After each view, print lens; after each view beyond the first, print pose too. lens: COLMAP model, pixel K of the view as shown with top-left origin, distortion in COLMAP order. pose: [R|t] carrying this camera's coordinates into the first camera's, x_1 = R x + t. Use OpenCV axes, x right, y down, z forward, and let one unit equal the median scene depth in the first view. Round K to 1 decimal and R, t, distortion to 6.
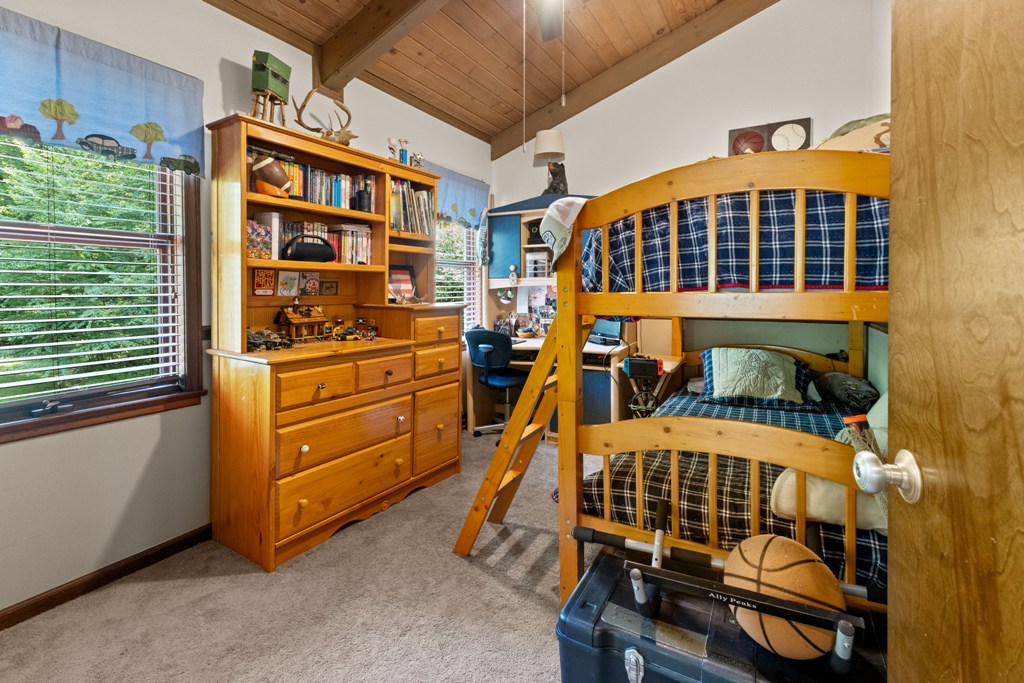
lens RADIAL K [[460.6, 0, 509.8], [0, 460.6, 297.7], [0, 0, 1]] dist [0.001953, -0.000132]
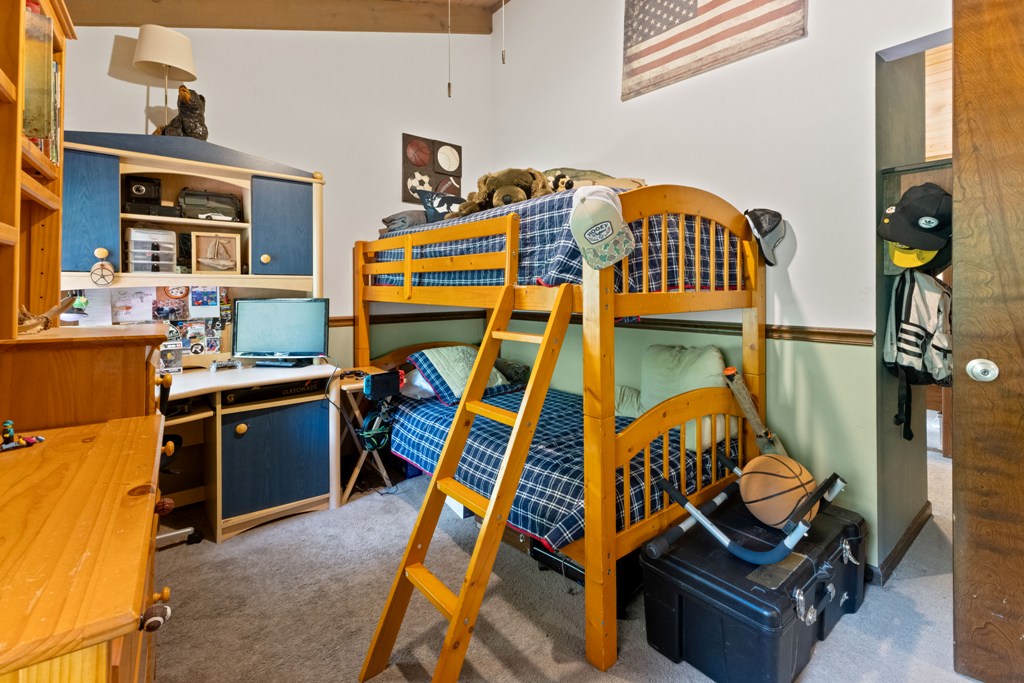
lens RADIAL K [[460.6, 0, 509.8], [0, 460.6, 297.7], [0, 0, 1]] dist [0.001953, -0.000132]
pose [[0.362591, -0.016975, 0.931794, -0.326200], [0.021031, 0.999729, 0.010029, -0.008448], [-0.931711, 0.015960, 0.362849, 0.370471]]
